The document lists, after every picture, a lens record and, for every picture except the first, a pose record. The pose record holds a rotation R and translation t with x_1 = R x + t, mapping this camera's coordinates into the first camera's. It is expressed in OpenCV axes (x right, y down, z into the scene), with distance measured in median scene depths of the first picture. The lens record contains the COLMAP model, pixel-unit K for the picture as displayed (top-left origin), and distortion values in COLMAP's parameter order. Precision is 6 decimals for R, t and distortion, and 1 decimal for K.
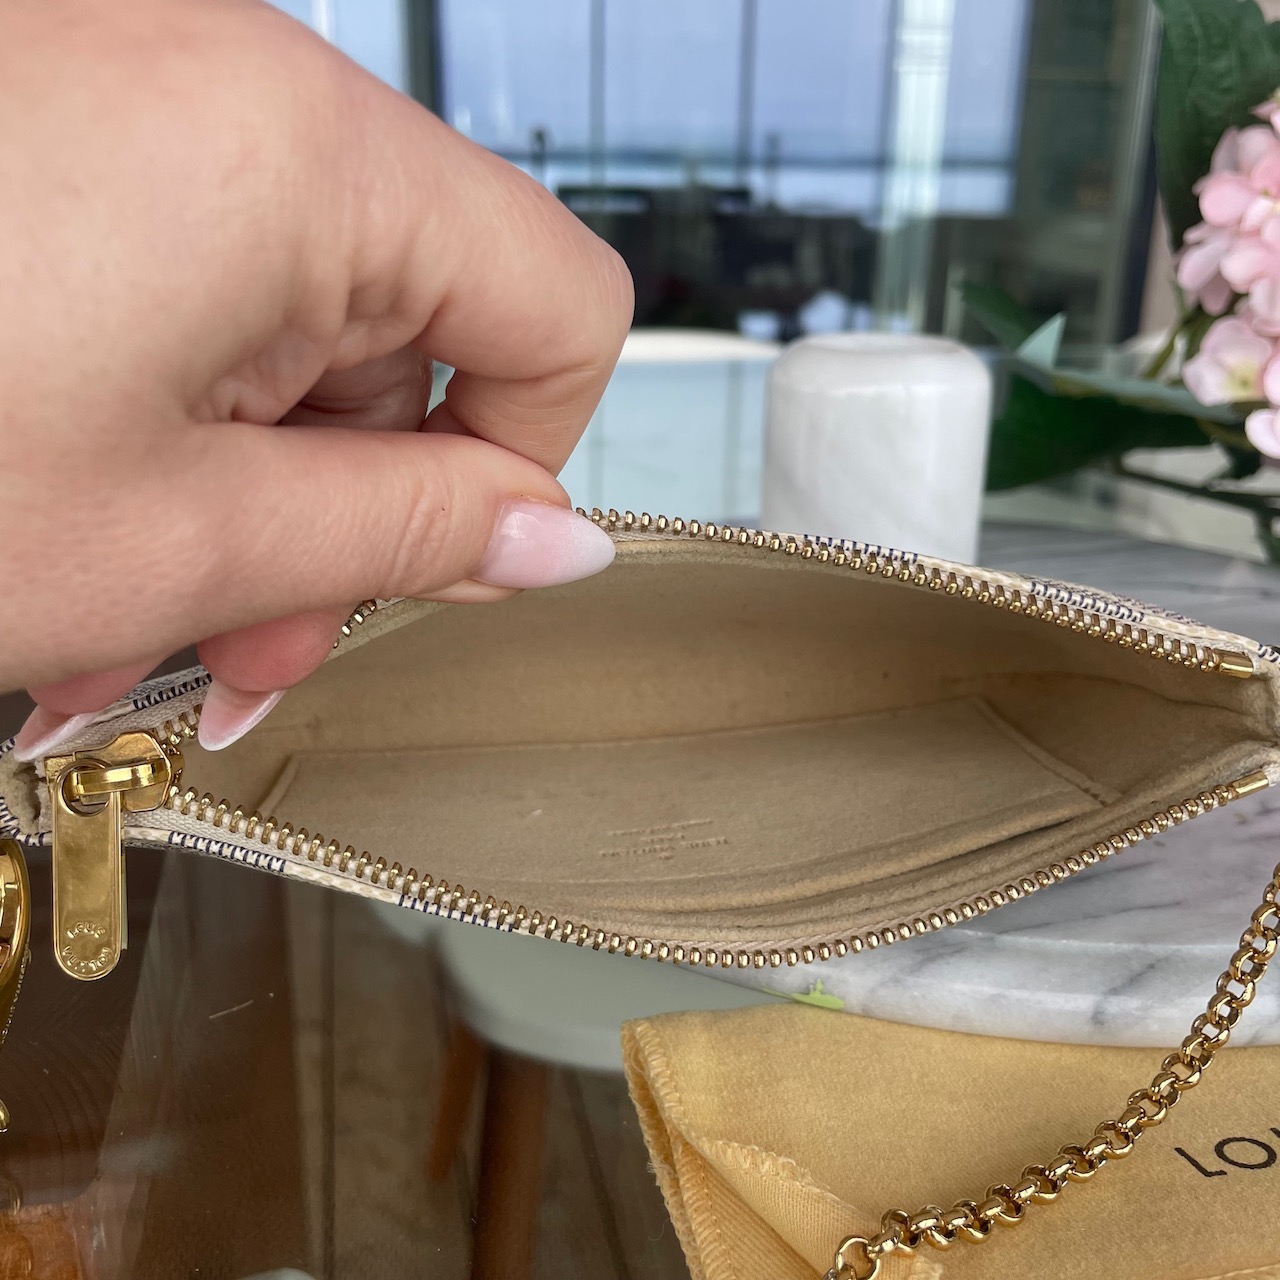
lens RADIAL K [[1330.4, 0, 672.0], [0, 1330.4, 606.1], [0, 0, 1]] dist [0.022476, 0.000000]
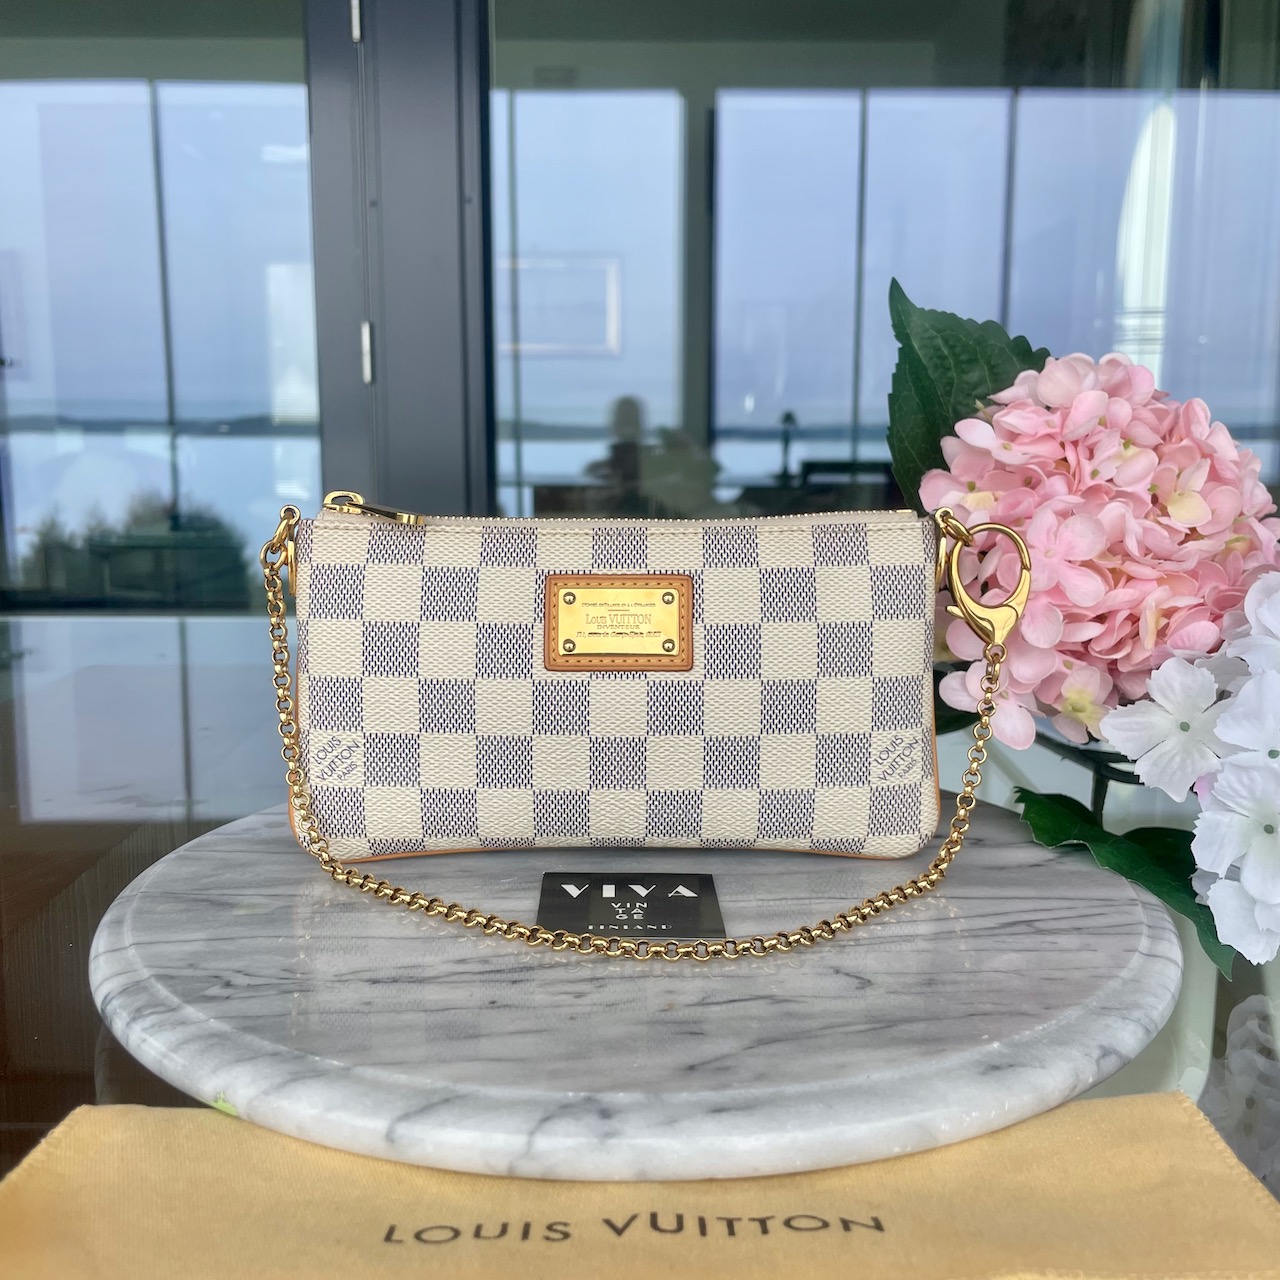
lens RADIAL K [[1330.4, 0, 646.5], [0, 1330.4, 604.3], [0, 0, 1]] dist [0.022476, 0.000000]
pose [[0.974862, 0.022110, -0.221708, 0.782091], [-0.064809, 0.980178, -0.187220, 0.037940], [0.213174, 0.196883, 0.956971, -0.229143]]
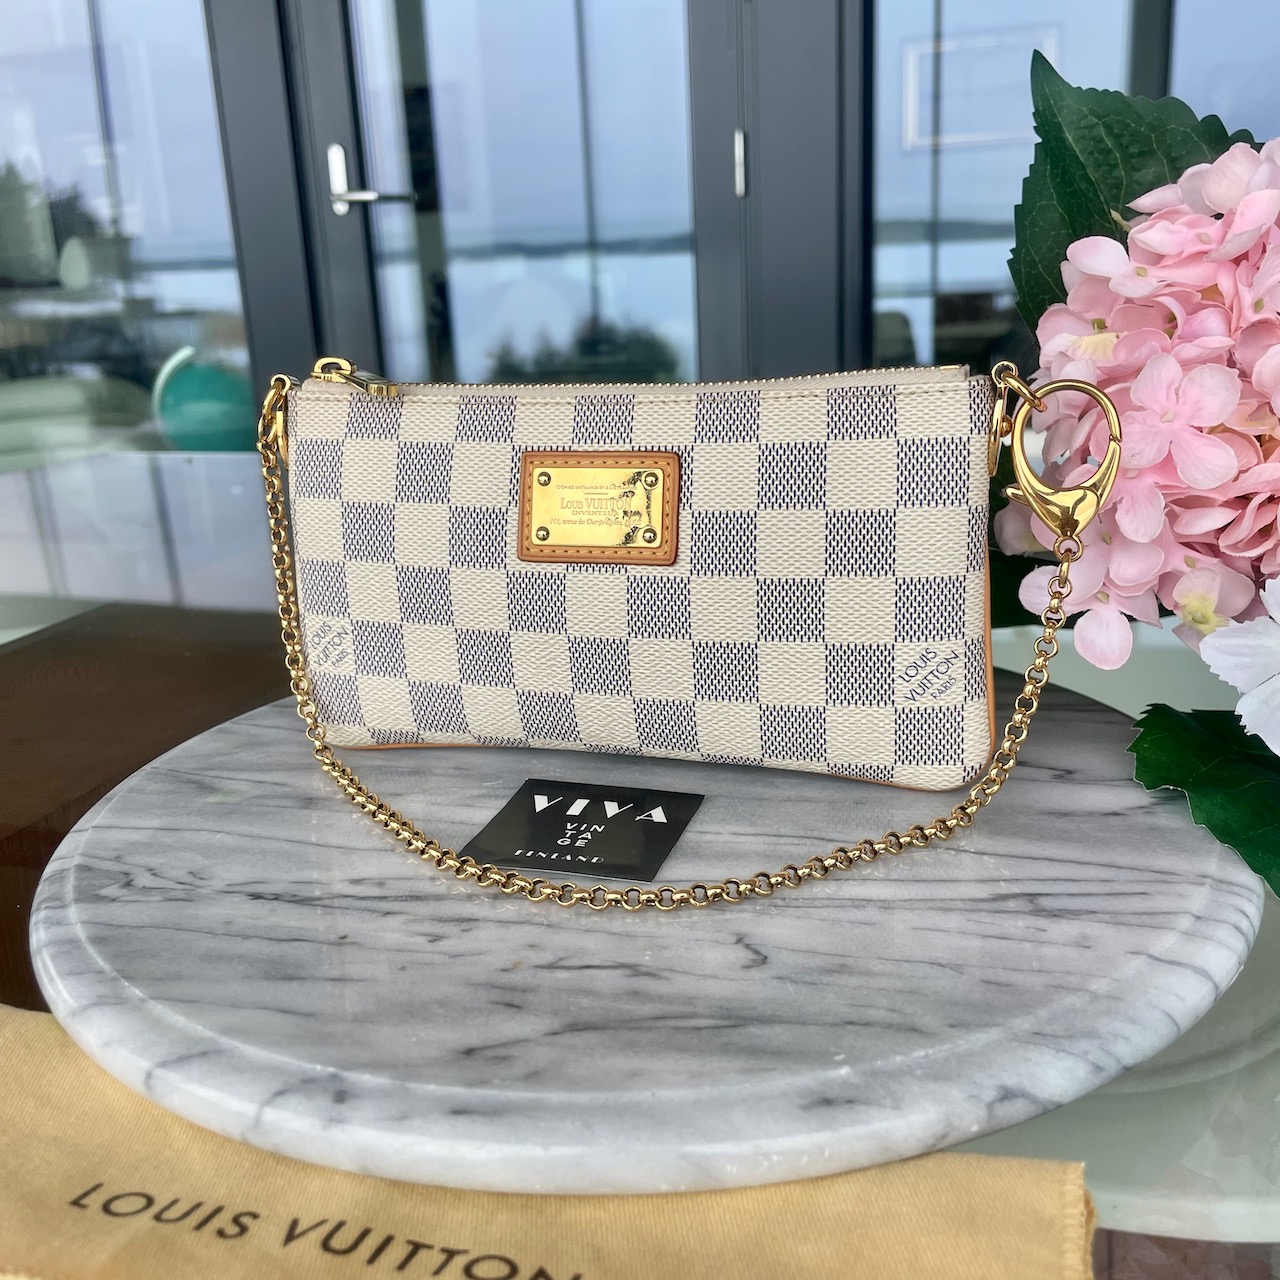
lens RADIAL K [[1330.4, 0, 638.3], [0, 1330.4, 624.5], [0, 0, 1]] dist [0.022476, 0.000000]
pose [[0.851884, 0.094875, -0.515066, 1.202267], [-0.113977, 0.993468, -0.005514, -0.129979], [0.511178, 0.063403, 0.857133, 0.175708]]
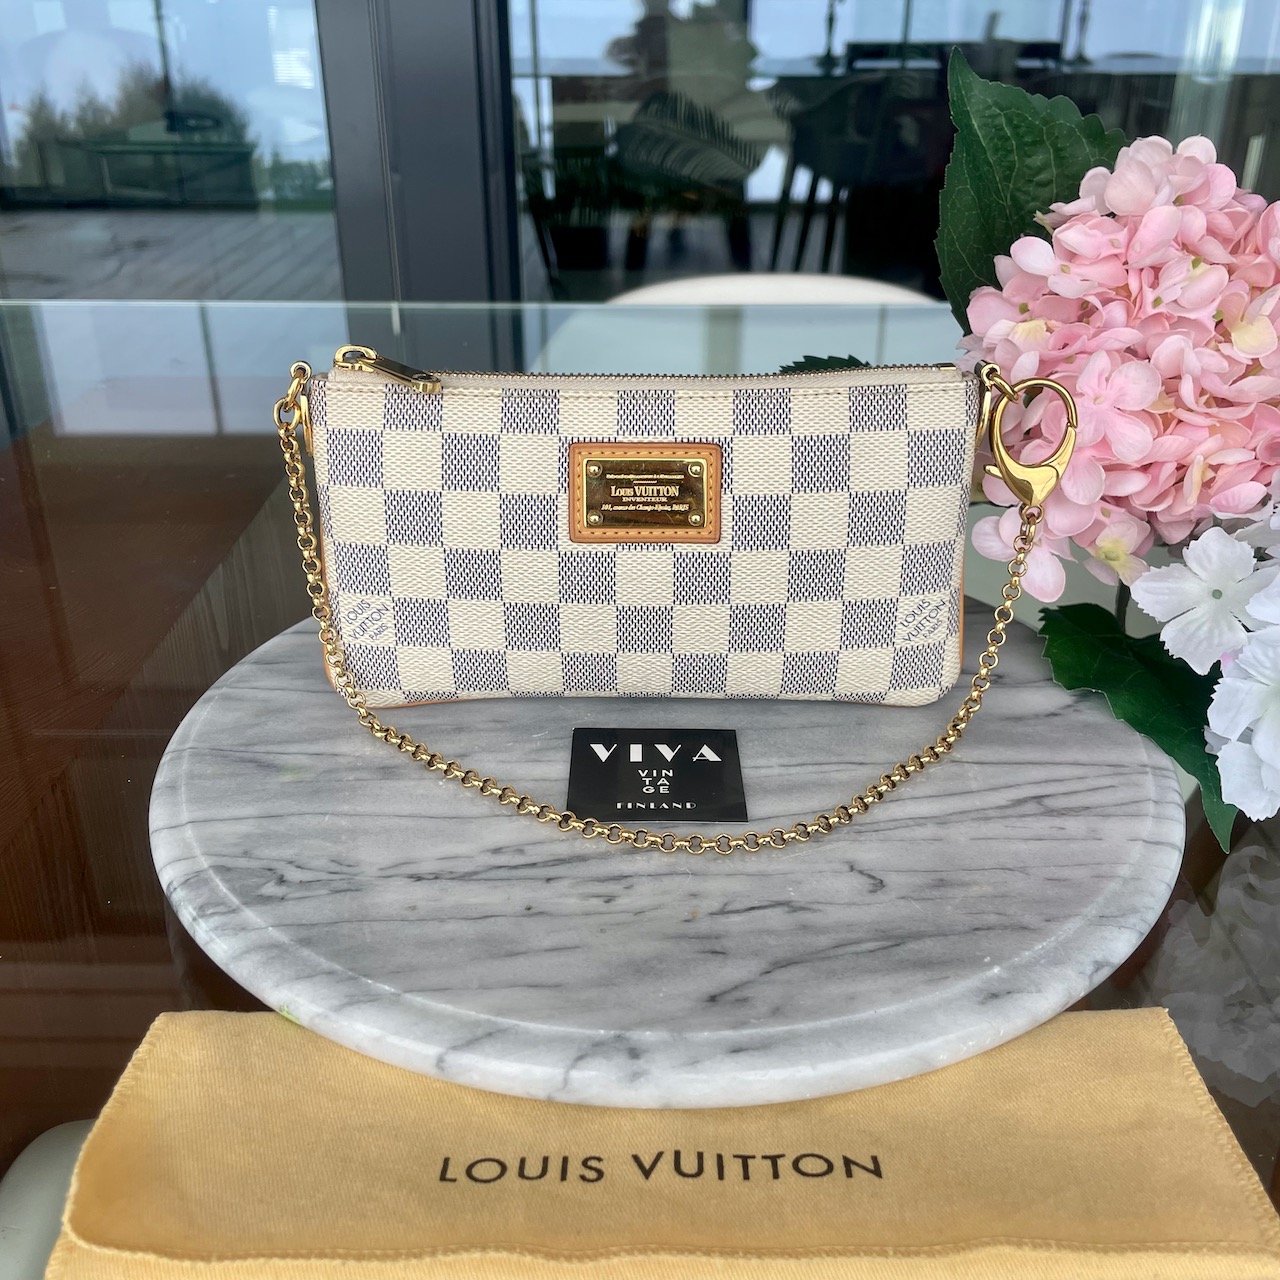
lens RADIAL K [[1330.4, 0, 642.9], [0, 1330.4, 634.8], [0, 0, 1]] dist [0.022476, 0.000000]
pose [[0.969566, 0.095980, -0.225232, 0.757616], [-0.066450, 0.988584, 0.135227, -0.320060], [0.235640, -0.116145, 0.964875, -0.225355]]
